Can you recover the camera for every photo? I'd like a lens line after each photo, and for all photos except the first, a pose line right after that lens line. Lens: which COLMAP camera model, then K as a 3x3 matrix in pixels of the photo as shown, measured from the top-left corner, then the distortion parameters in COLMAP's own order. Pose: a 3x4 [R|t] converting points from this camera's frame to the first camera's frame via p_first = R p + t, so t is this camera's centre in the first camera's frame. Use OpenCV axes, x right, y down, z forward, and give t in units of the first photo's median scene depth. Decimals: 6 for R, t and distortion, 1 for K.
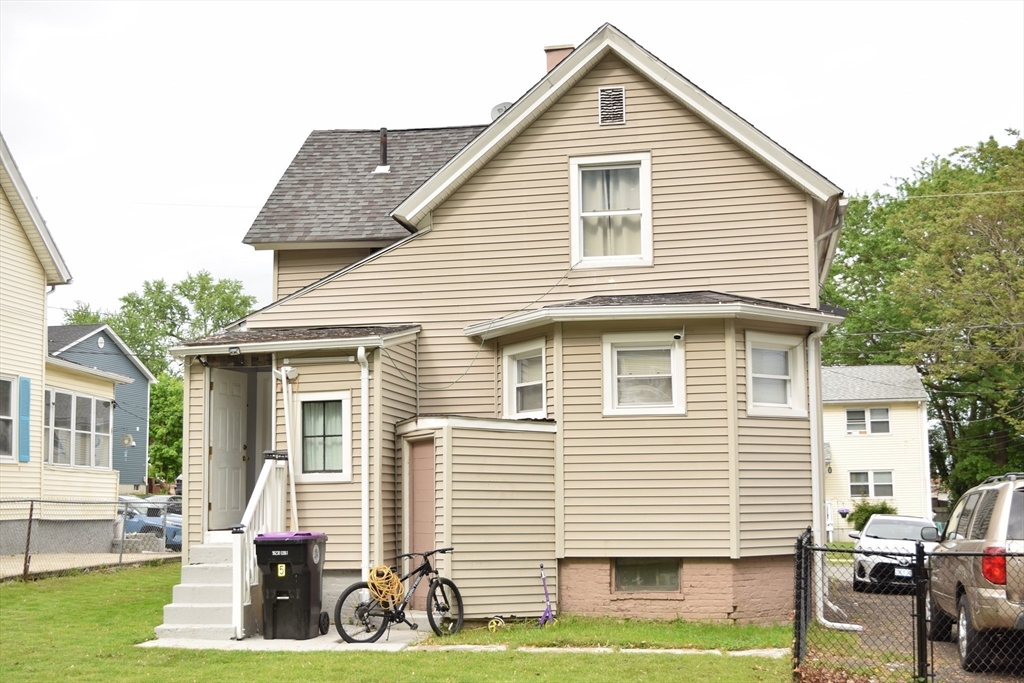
lens RADIAL K [[1276.0, 0, 511.4], [0, 1276.0, 343.5], [0, 0, 1]] dist [-0.047933, 0.000000]
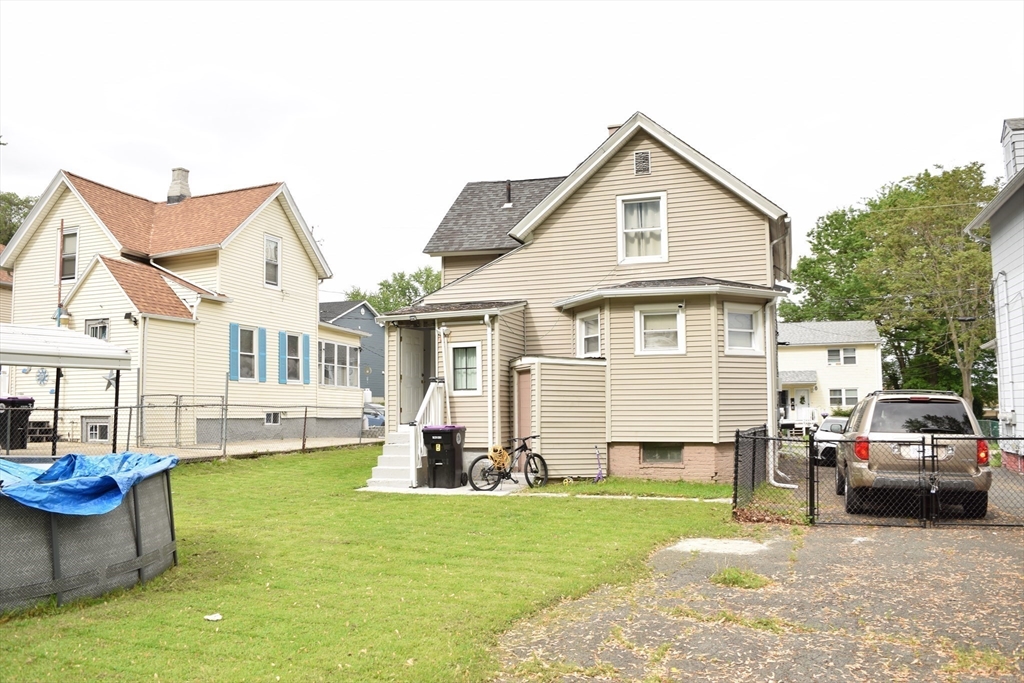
lens RADIAL K [[804.7, 0, 510.2], [0, 804.7, 342.1], [0, 0, 1]] dist [-0.093911, 0.021885]
pose [[0.990071, -0.007306, -0.140381, 0.055925], [0.013147, 0.999084, 0.040730, -0.003832], [0.139954, -0.042171, 0.989260, -0.032901]]
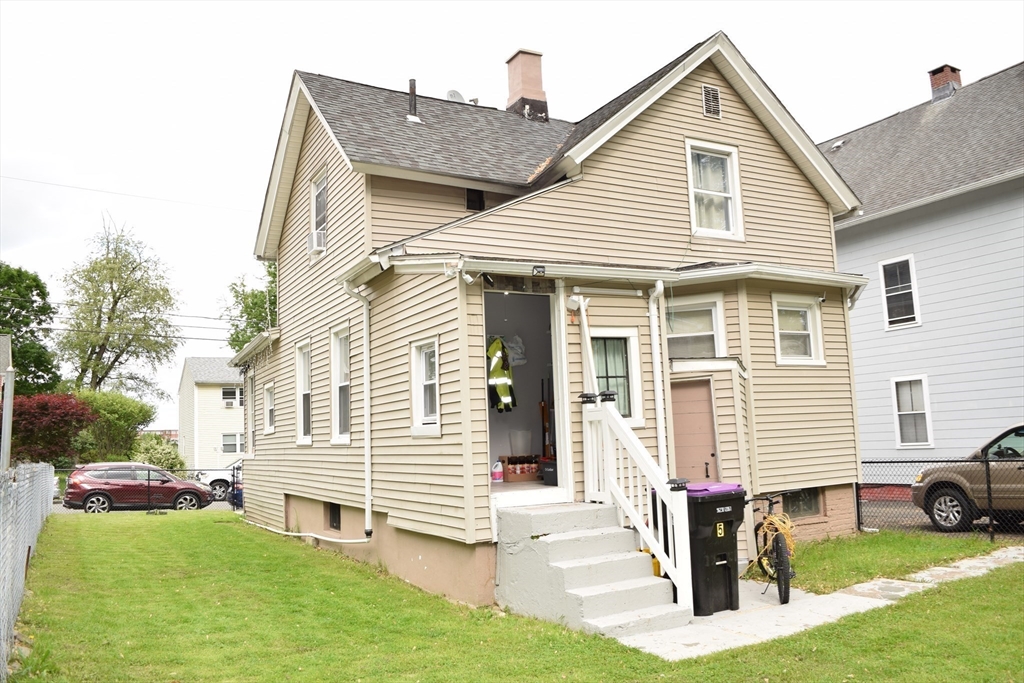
lens RADIAL K [[804.7, 0, 511.7], [0, 804.7, 341.2], [0, 0, 1]] dist [-0.093911, 0.021885]
pose [[0.762909, 0.053911, 0.644254, -0.537057], [-0.043437, 0.998540, -0.032121, 0.065499], [-0.645045, -0.003479, 0.764137, 0.586706]]
